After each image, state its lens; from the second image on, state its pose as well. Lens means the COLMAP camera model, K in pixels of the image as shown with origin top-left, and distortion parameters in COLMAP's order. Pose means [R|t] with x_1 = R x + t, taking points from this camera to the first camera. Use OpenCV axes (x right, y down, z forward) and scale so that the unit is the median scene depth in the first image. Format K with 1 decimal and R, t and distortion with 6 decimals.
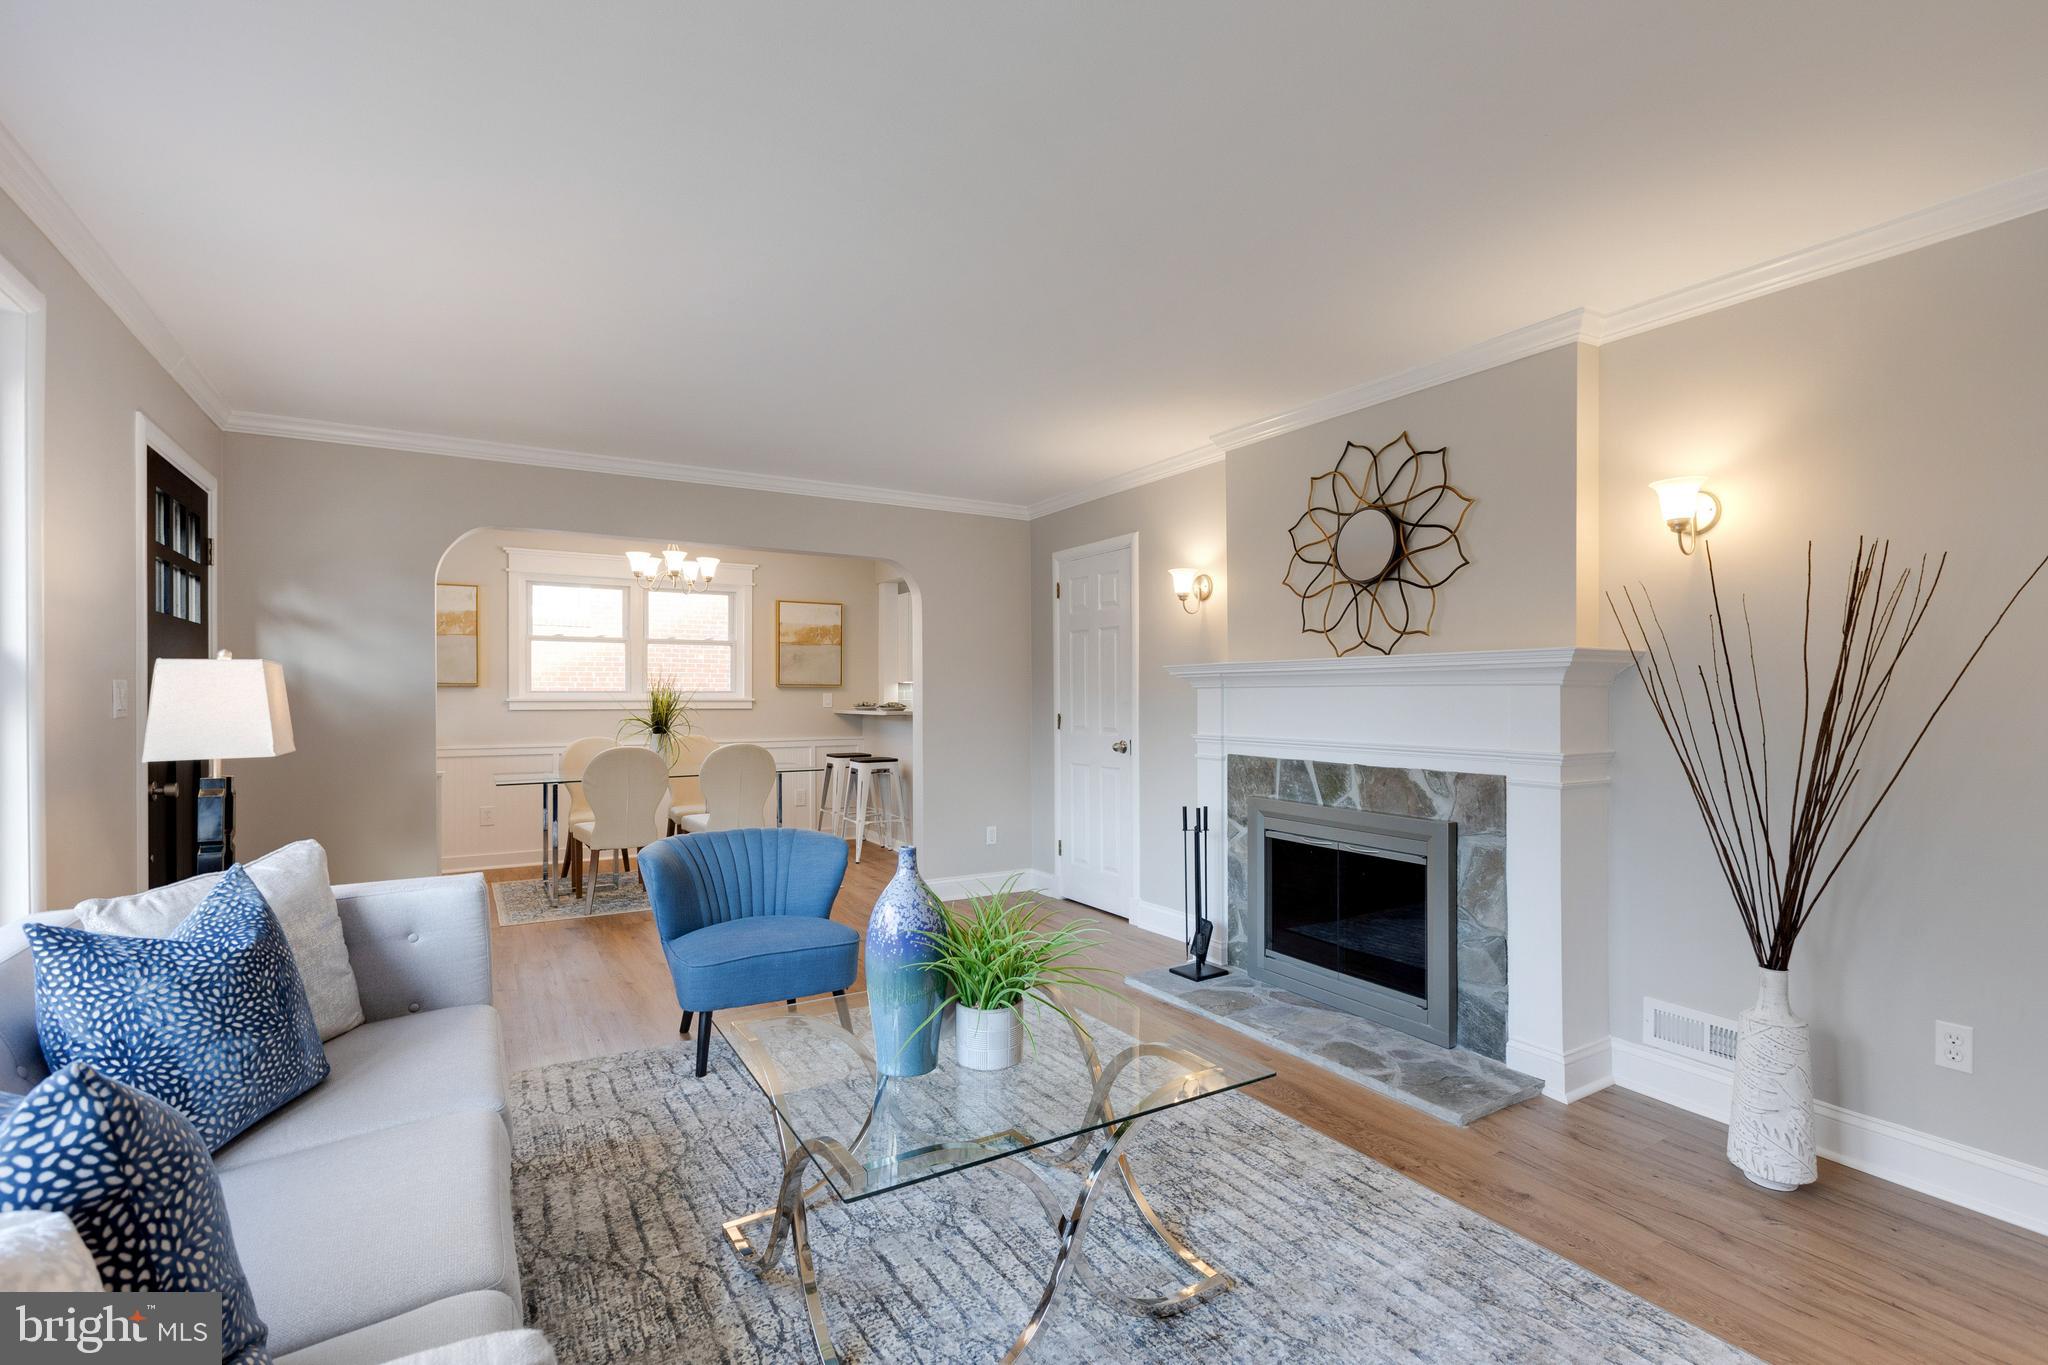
lens RADIAL K [[918.0, 0, 1015.3], [0, 918.0, 702.7], [0, 0, 1]] dist [0.003497, -0.001162]
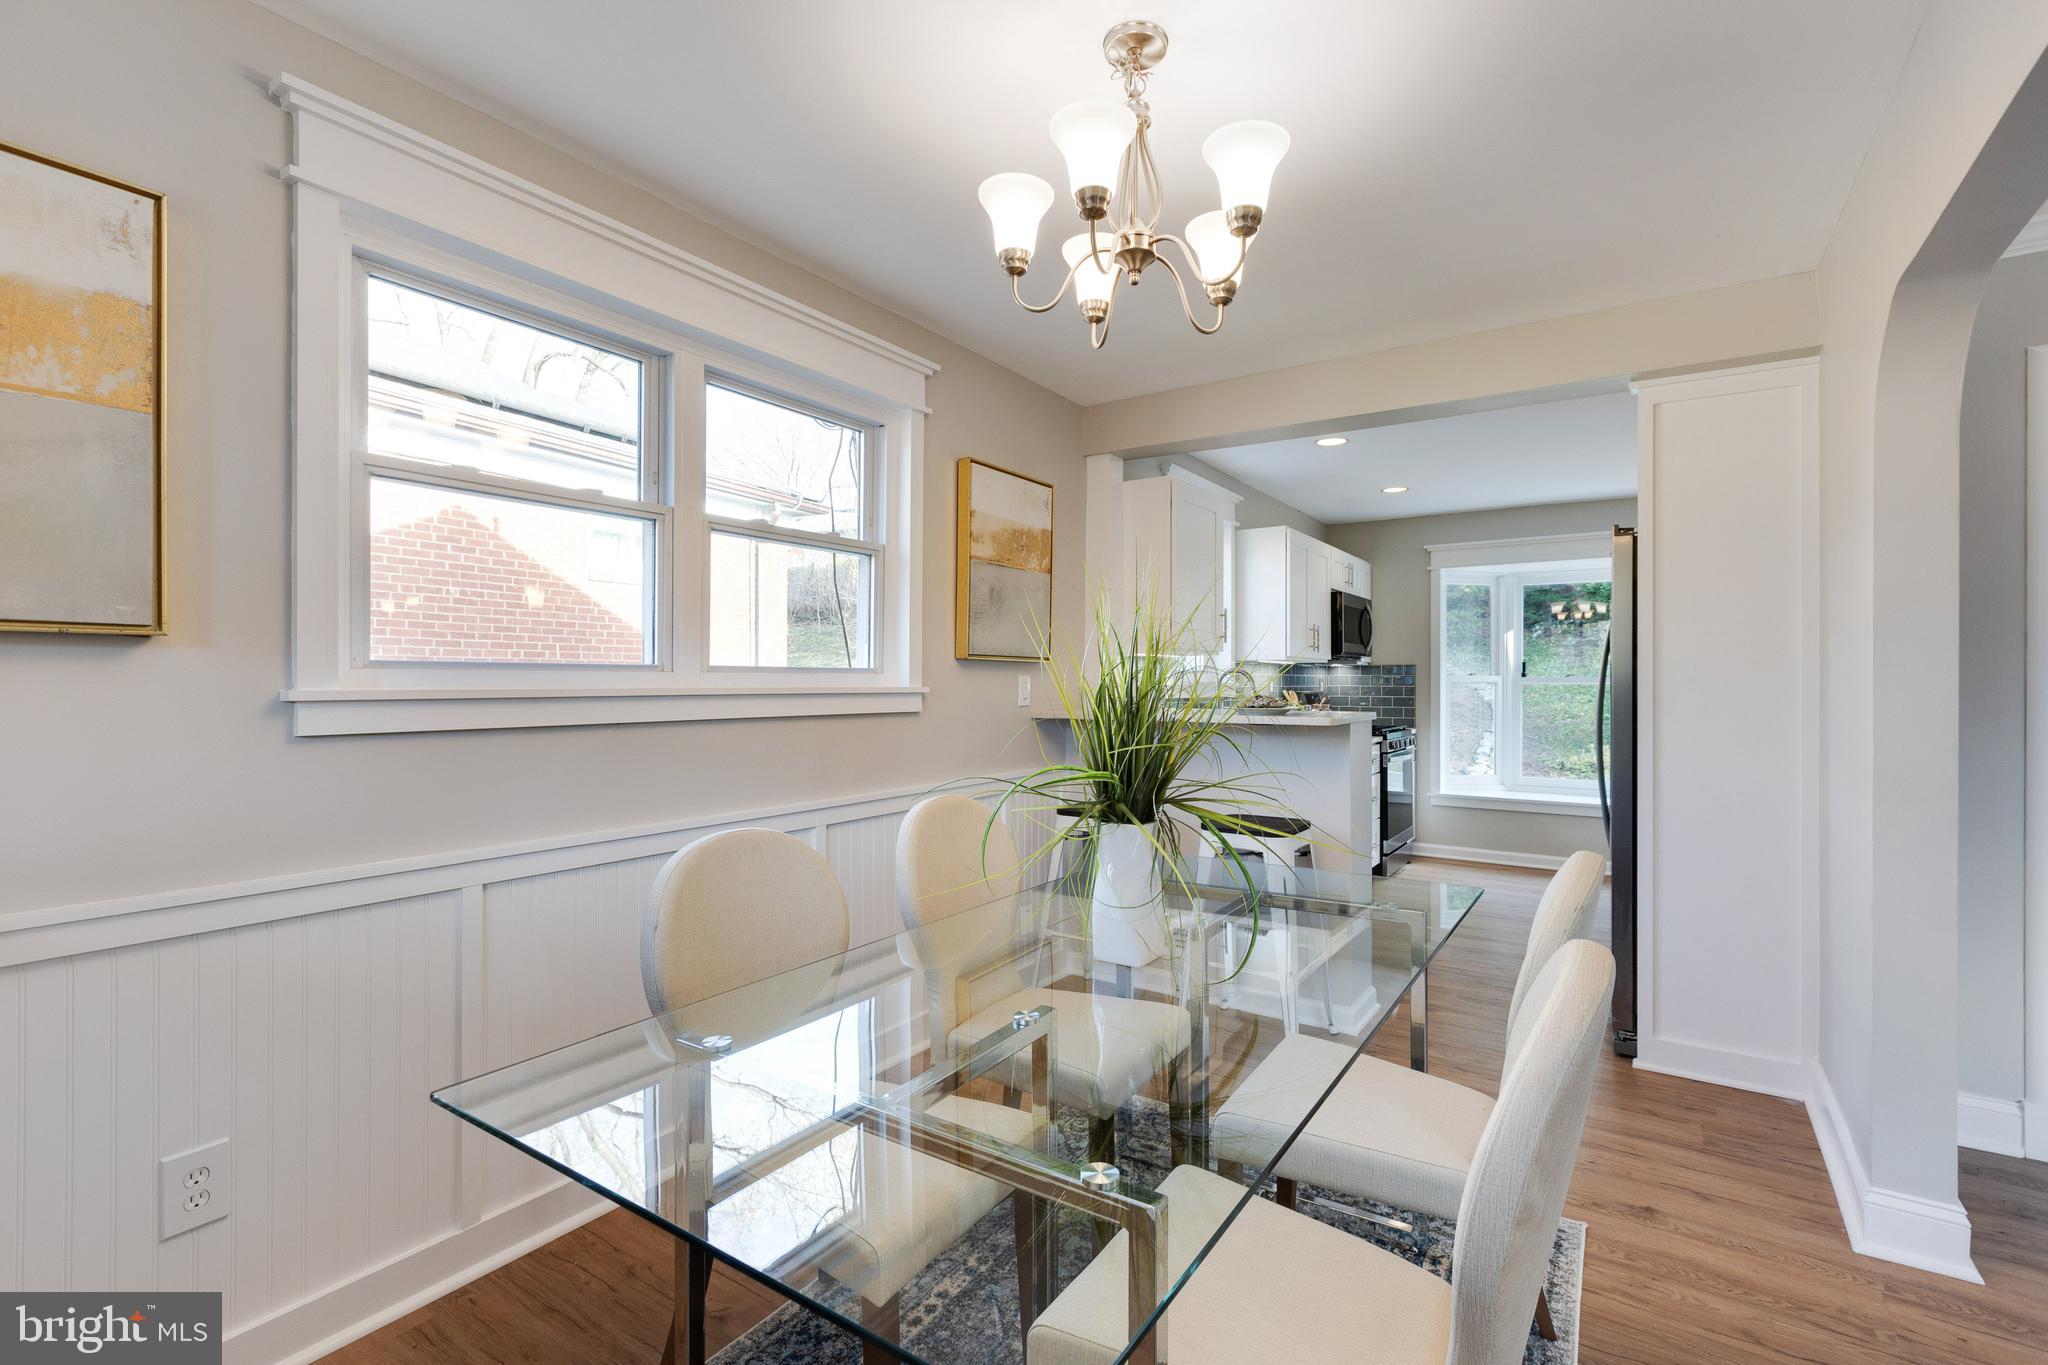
lens RADIAL K [[918.0, 0, 1039.5], [0, 918.0, 679.2], [0, 0, 1]] dist [0.003497, -0.001162]
pose [[0.905711, 0.008592, 0.423808, -0.446476], [-0.010400, 0.999944, 0.001953, -0.009909], [-0.423767, -0.006176, 0.905750, 0.647445]]
